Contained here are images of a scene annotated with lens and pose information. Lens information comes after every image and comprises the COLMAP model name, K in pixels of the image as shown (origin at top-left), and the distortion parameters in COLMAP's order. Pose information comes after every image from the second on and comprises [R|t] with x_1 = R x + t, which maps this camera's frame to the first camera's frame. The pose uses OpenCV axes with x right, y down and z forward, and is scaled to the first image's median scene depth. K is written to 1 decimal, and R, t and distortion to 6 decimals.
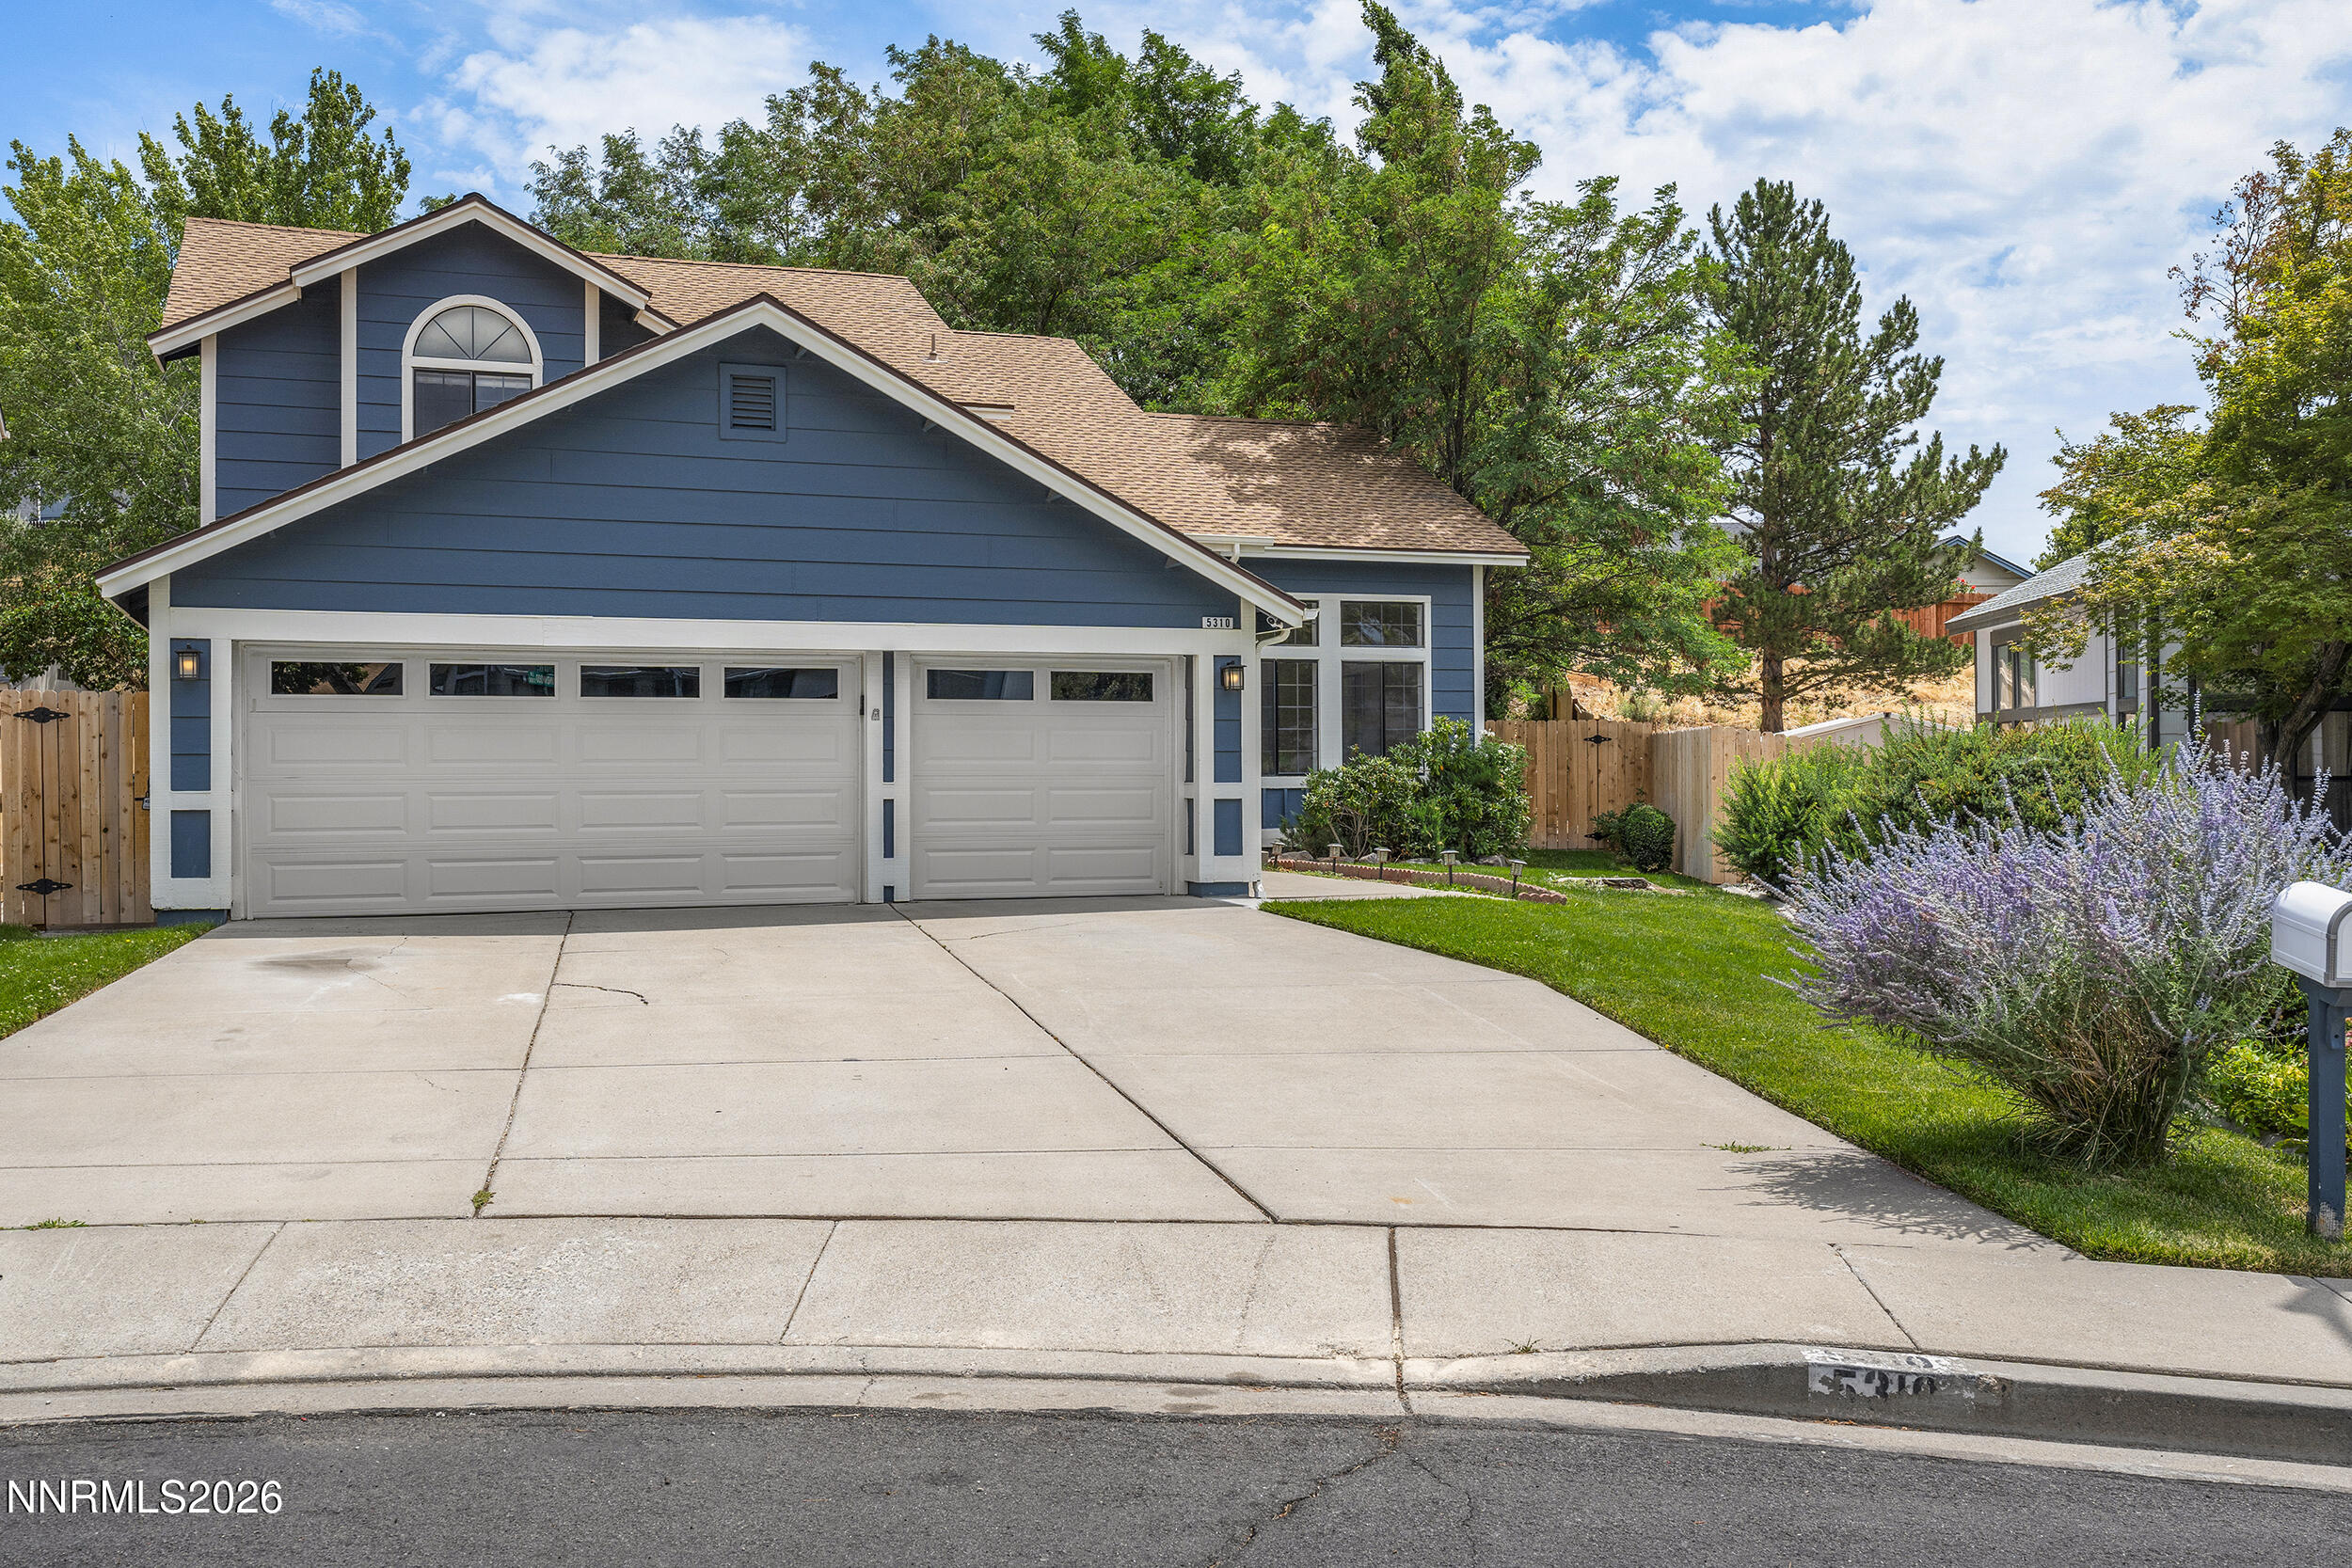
lens RADIAL K [[2111.5, 0, 1176.0], [0, 2111.5, 784.0], [0, 0, 1]] dist [0.004542, 0.006880]
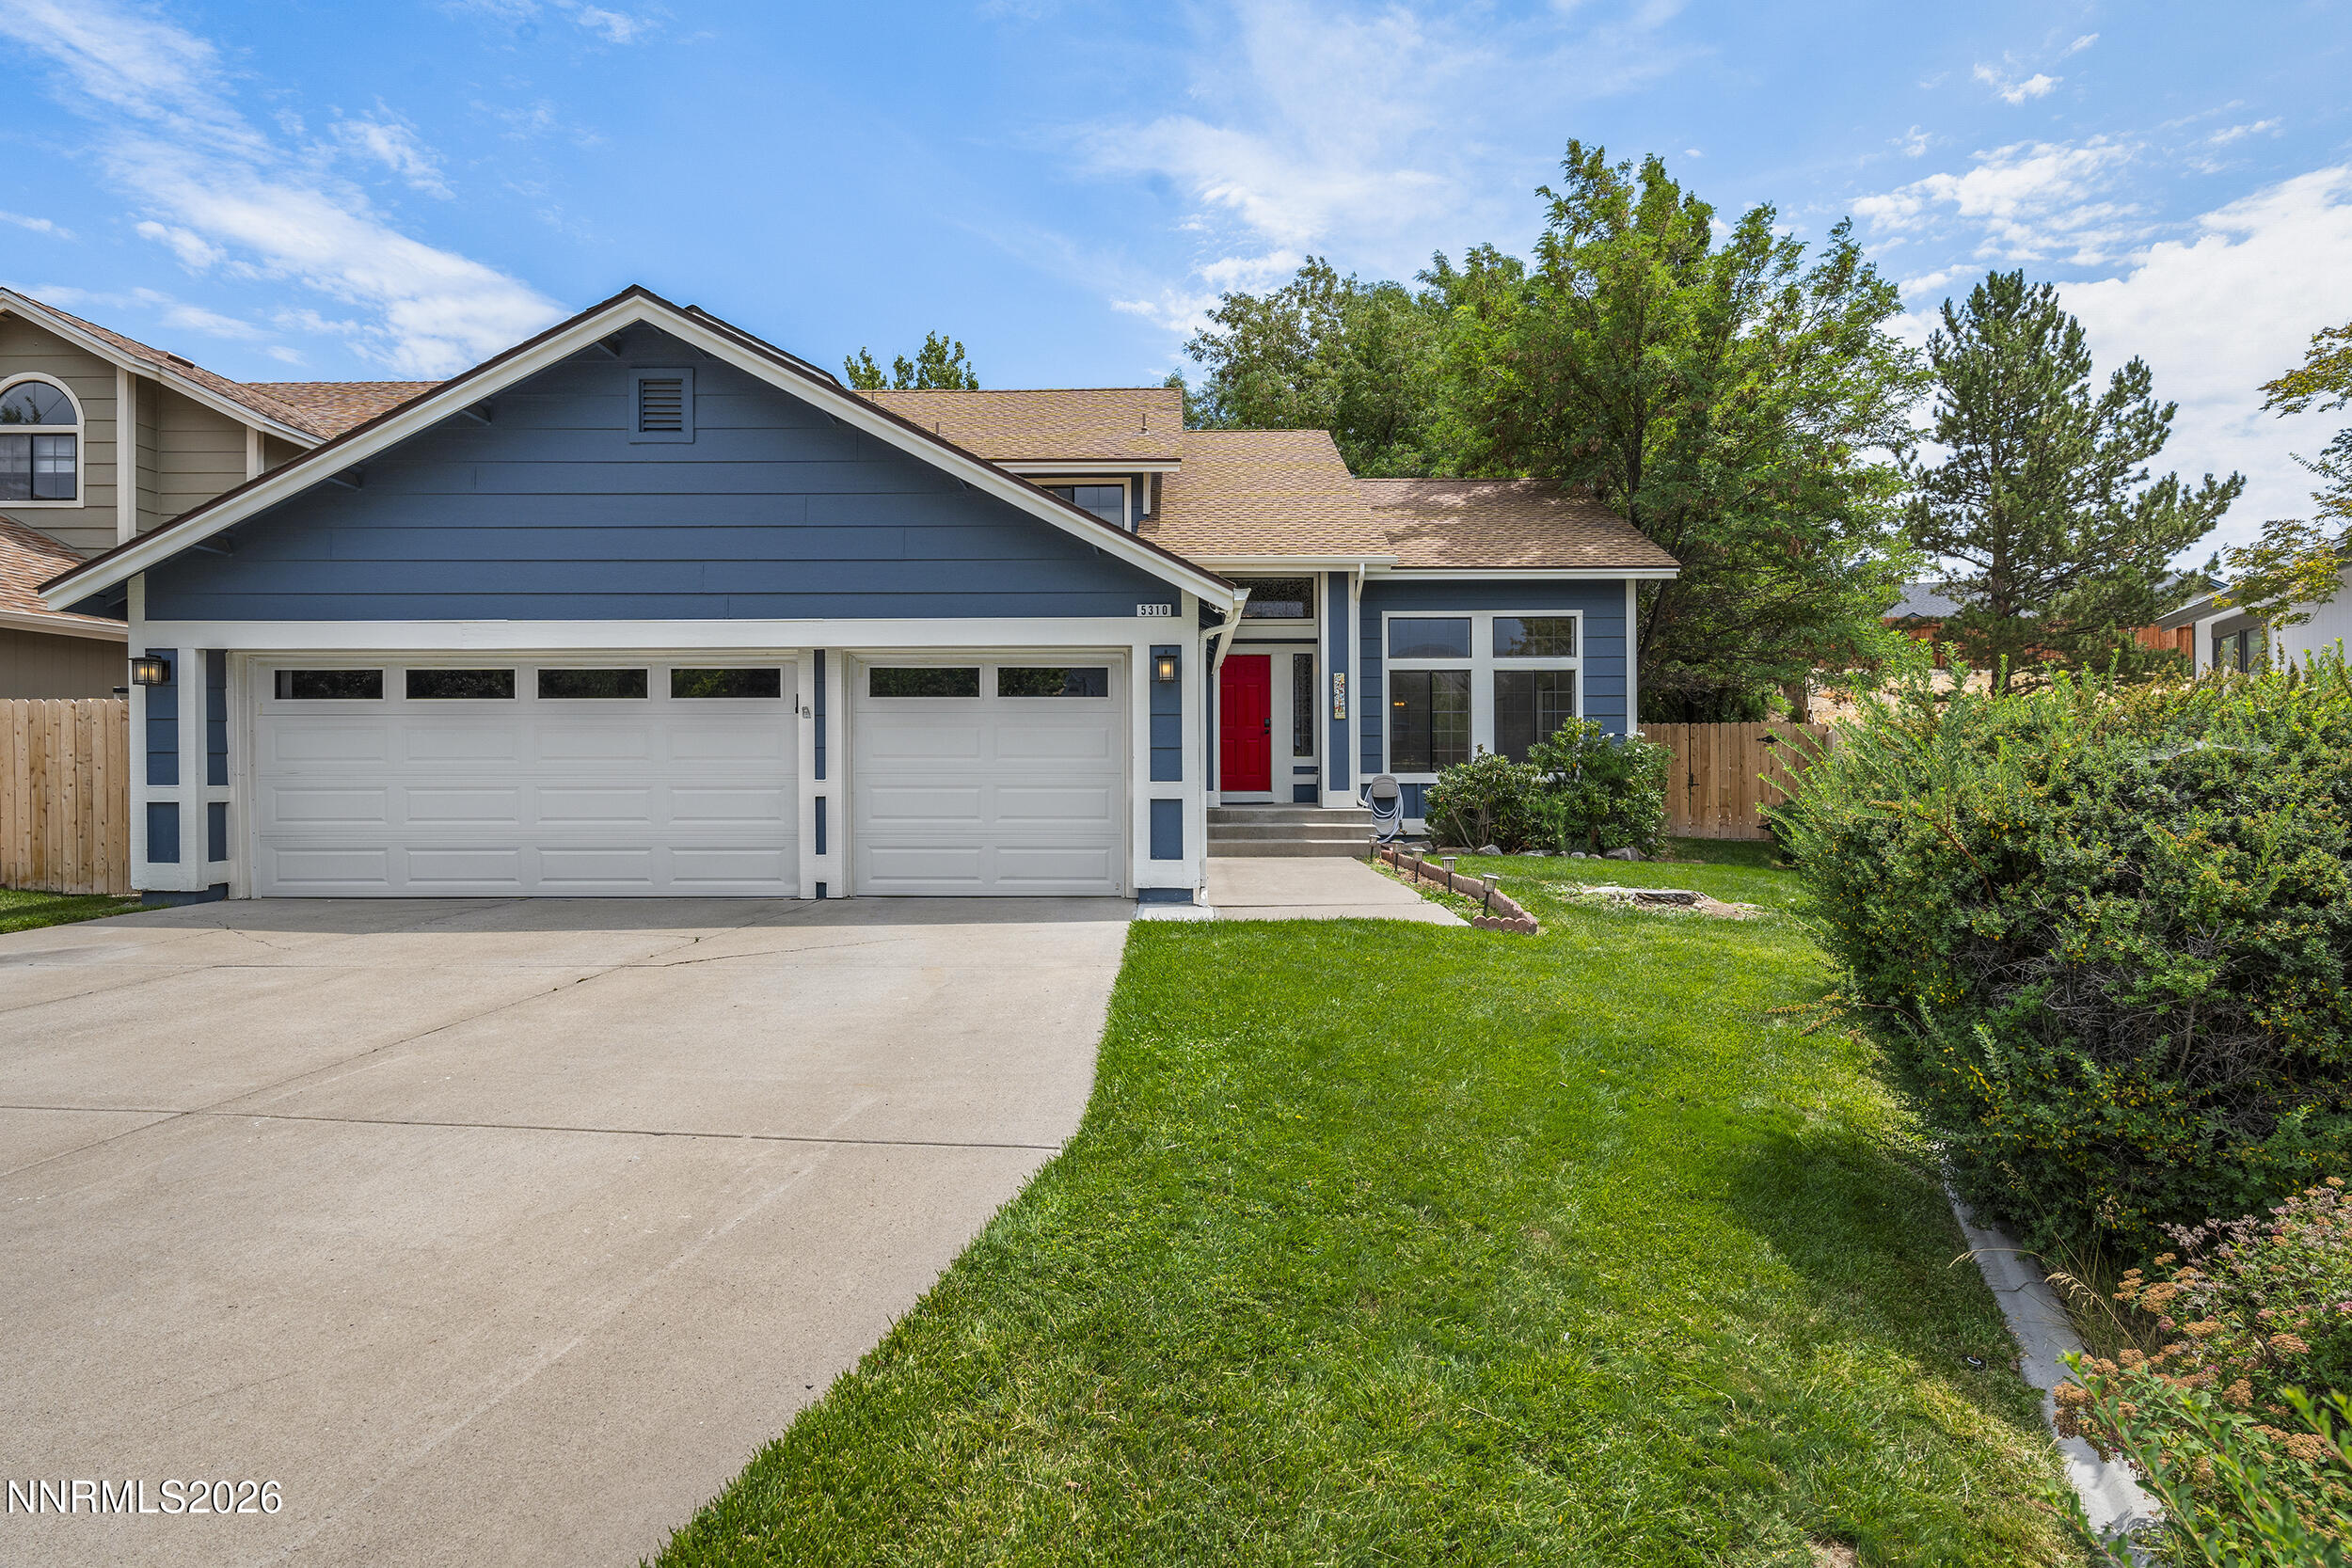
lens RADIAL K [[1188.4, 0, 1176.0], [0, 1188.4, 781.1], [0, 0, 1]] dist [-0.003194, -0.001637]
pose [[0.933345, 0.005930, -0.358932, 0.145653], [-0.003748, 0.999970, 0.006774, -0.002899], [0.358962, -0.004978, 0.933339, 0.342369]]
